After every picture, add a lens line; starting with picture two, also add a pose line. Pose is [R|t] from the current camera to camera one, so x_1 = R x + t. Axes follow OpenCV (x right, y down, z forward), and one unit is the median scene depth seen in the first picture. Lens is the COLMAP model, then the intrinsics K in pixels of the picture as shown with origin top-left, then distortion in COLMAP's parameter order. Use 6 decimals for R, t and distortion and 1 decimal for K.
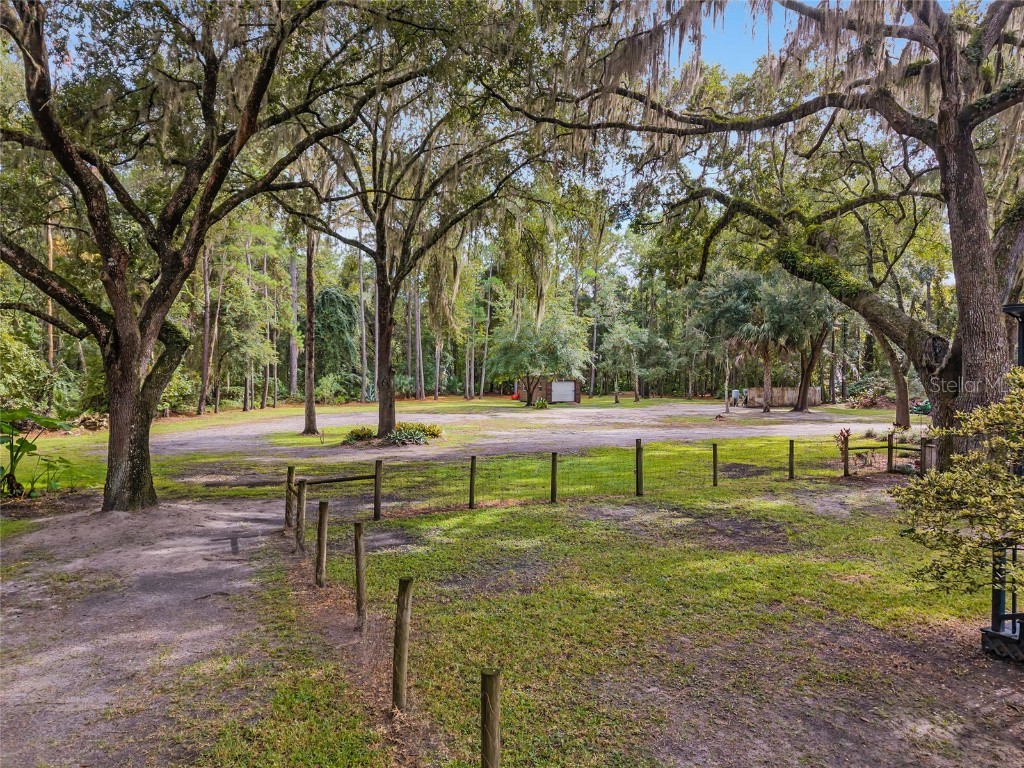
lens RADIAL K [[704.1, 0, 509.1], [0, 704.1, 377.4], [0, 0, 1]] dist [0.002321, -0.005351]
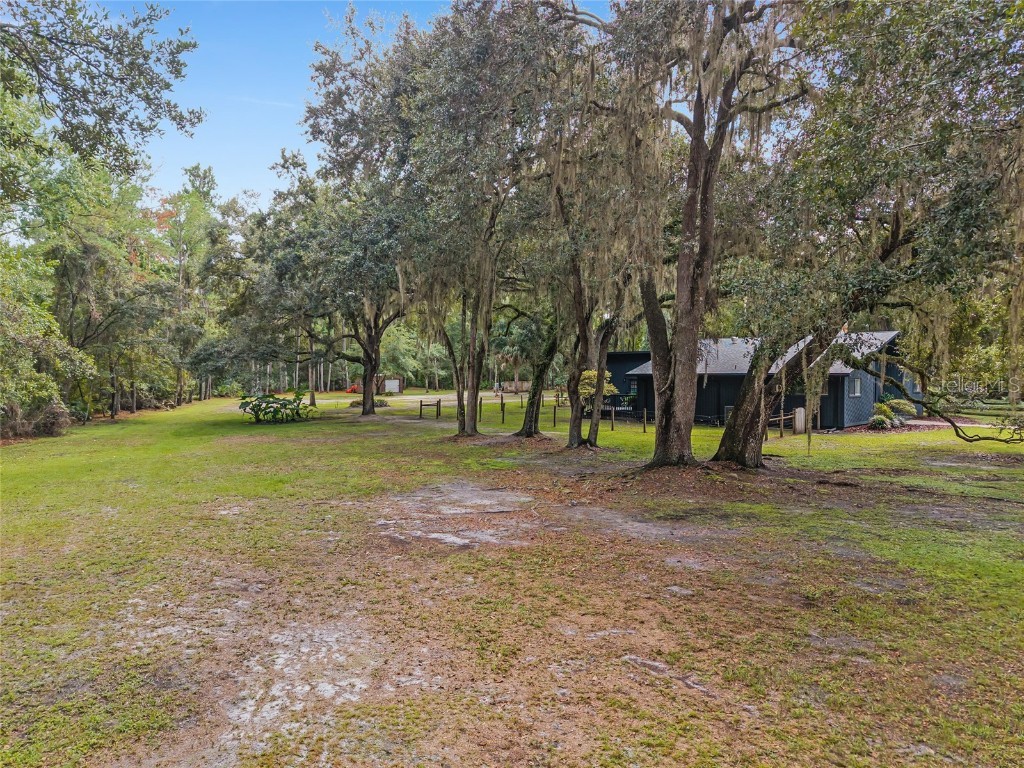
lens RADIAL K [[704.1, 0, 509.1], [0, 704.1, 377.4], [0, 0, 1]] dist [0.002321, -0.005351]
pose [[0.923984, -0.015937, 0.382100, -0.354214], [0.016981, 0.999856, 0.000639, 0.003695], [-0.382055, 0.005898, 0.924121, -0.694120]]
